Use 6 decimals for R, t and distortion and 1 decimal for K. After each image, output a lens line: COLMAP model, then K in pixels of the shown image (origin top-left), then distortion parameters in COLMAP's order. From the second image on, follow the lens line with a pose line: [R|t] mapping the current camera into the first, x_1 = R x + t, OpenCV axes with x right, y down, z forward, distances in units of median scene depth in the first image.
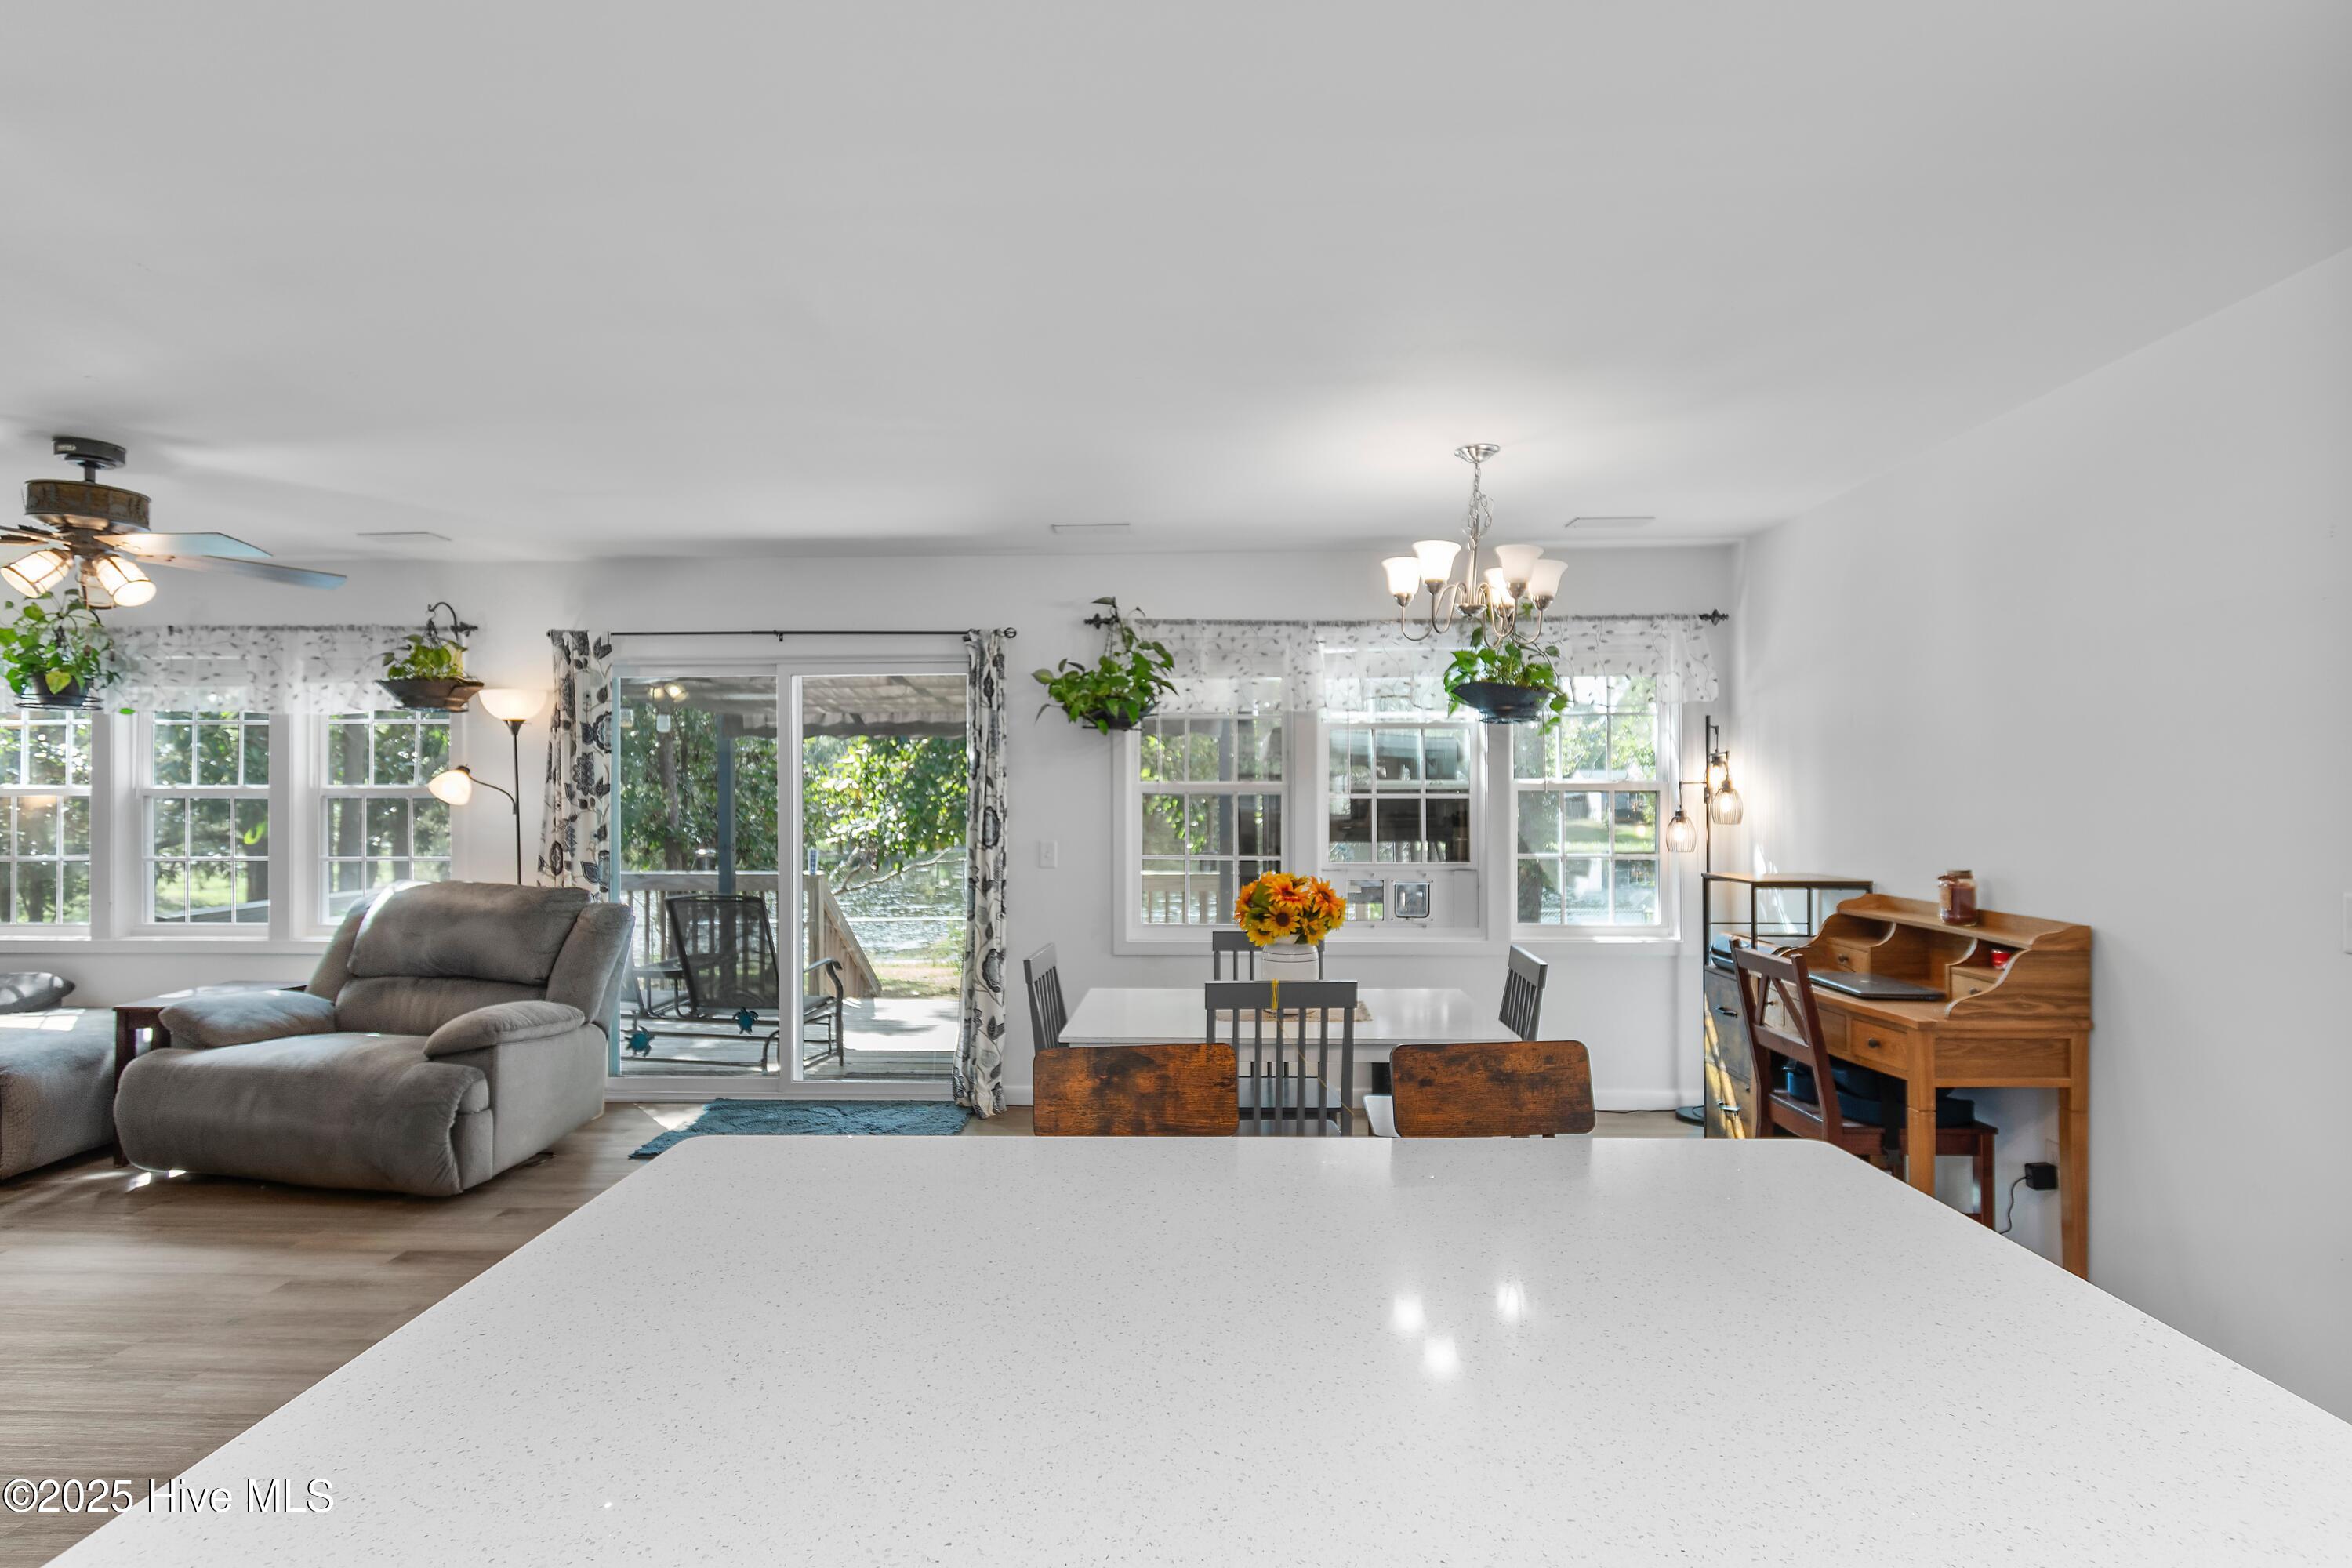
lens RADIAL K [[1109.9, 0, 1171.3], [0, 1109.9, 790.8], [0, 0, 1]] dist [0.006202, -0.004520]
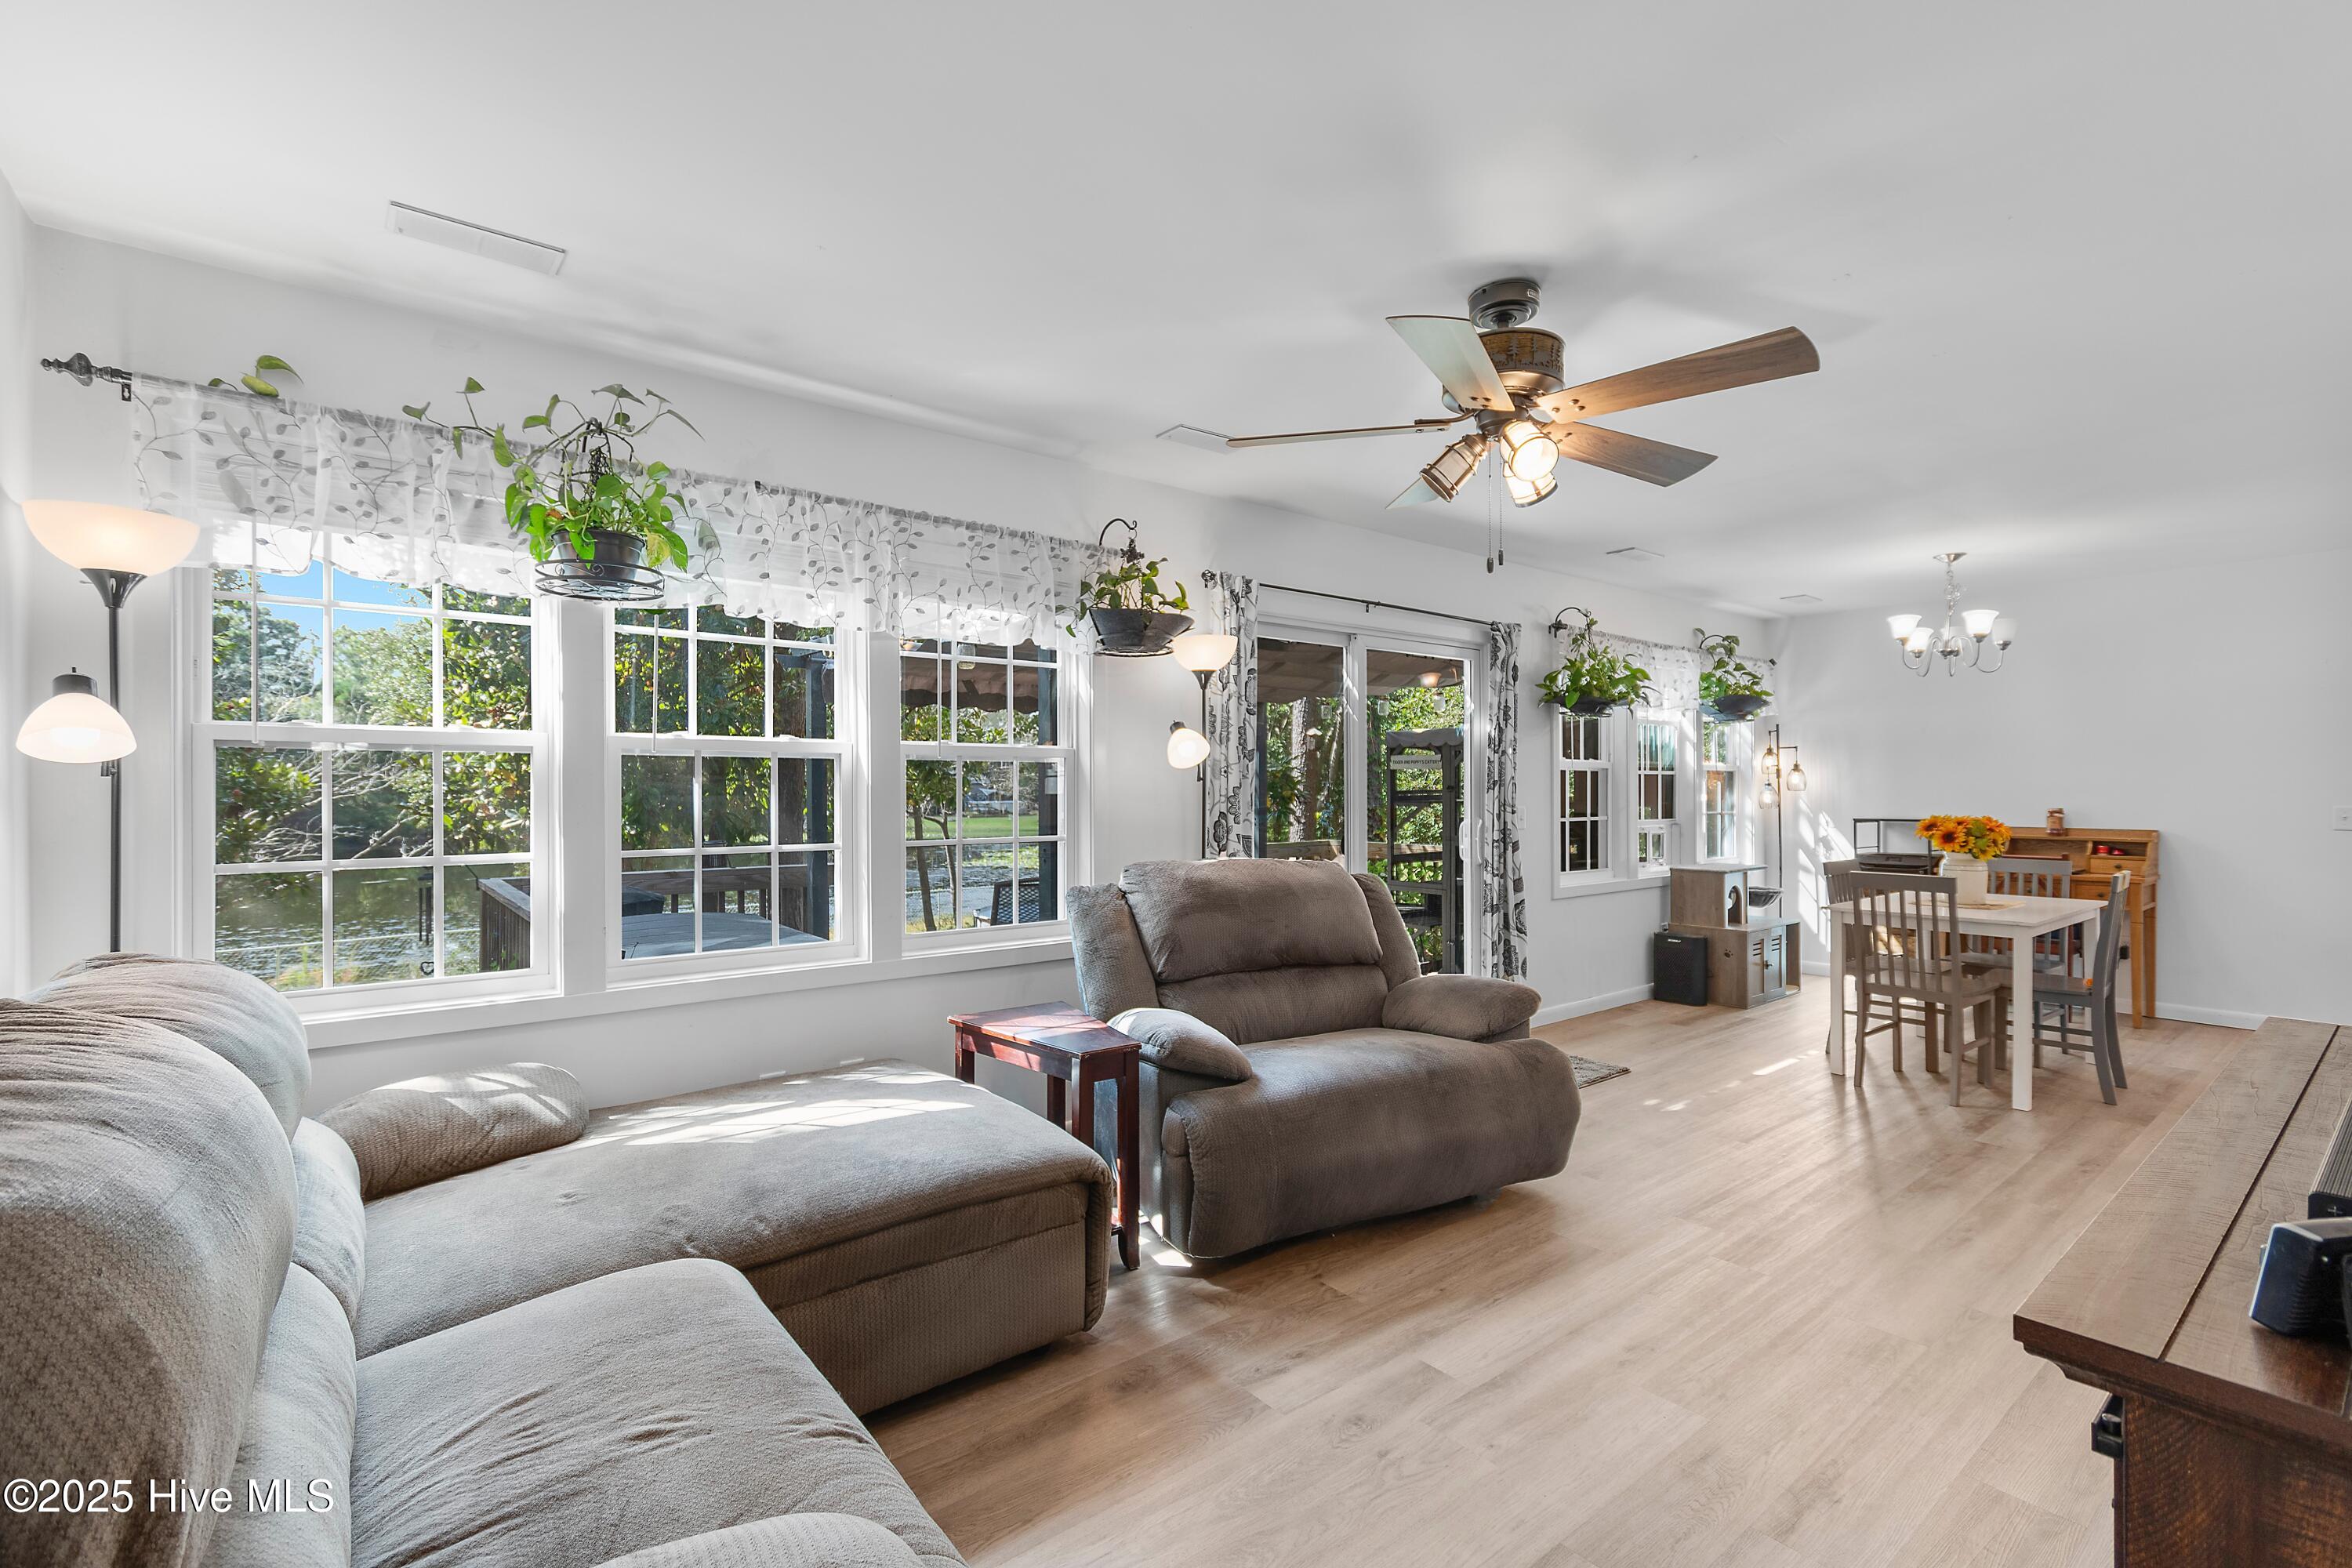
lens RADIAL K [[1028.6, 0, 1165.5], [0, 1028.6, 793.6], [0, 0, 1]] dist [-0.000254, -0.000671]
pose [[0.766602, -0.001471, 0.642120, -1.147633], [-0.003794, 0.999970, 0.006820, 0.026120], [-0.642111, -0.007664, 0.766573, 0.414617]]
